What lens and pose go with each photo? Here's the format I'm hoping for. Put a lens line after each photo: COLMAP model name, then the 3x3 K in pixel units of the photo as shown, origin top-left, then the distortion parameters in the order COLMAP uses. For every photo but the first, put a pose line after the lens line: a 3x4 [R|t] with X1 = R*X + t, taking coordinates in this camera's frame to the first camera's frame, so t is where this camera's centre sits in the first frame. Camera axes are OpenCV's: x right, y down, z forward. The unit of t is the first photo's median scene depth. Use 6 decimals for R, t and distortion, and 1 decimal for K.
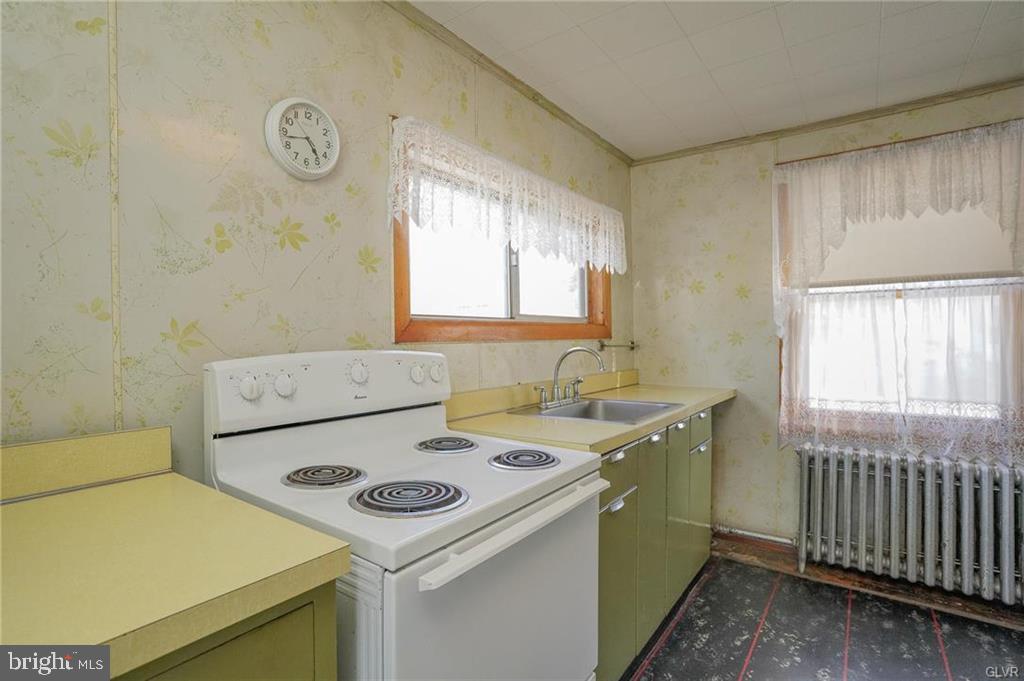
lens RADIAL K [[498.6, 0, 504.4], [0, 498.6, 340.3], [0, 0, 1]] dist [-0.081529, 0.034651]
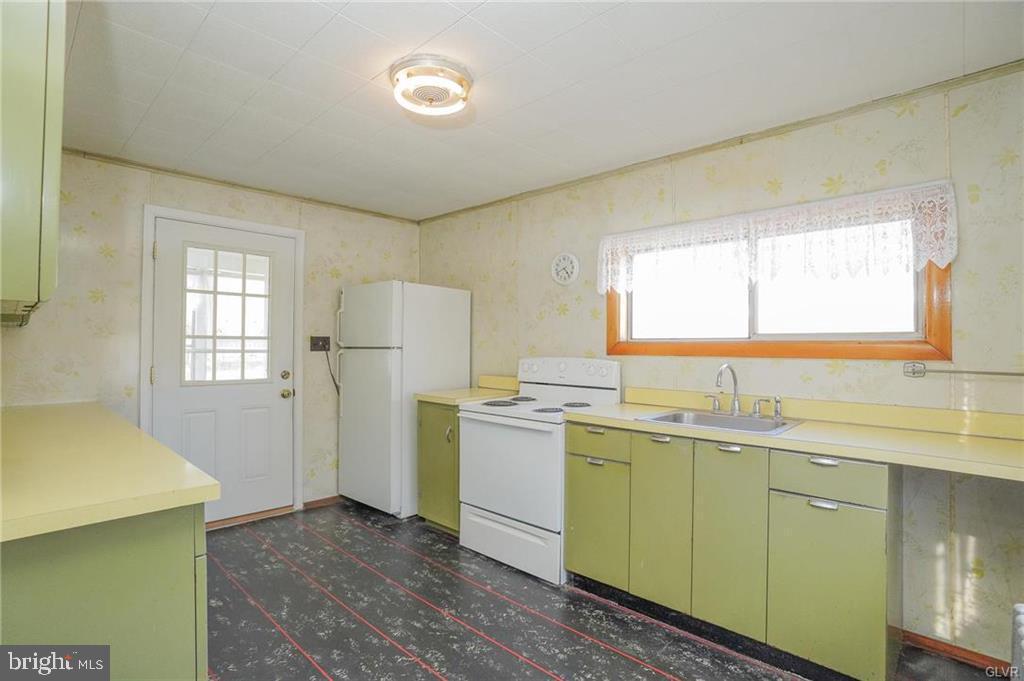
lens RADIAL K [[498.6, 0, 504.4], [0, 498.6, 340.3], [0, 0, 1]] dist [-0.081529, 0.034651]
pose [[-0.127063, -0.000790, -0.991894, 1.225065], [-0.010707, 0.999943, 0.000575, -0.034286], [0.991837, 0.010693, -0.127064, 0.602980]]
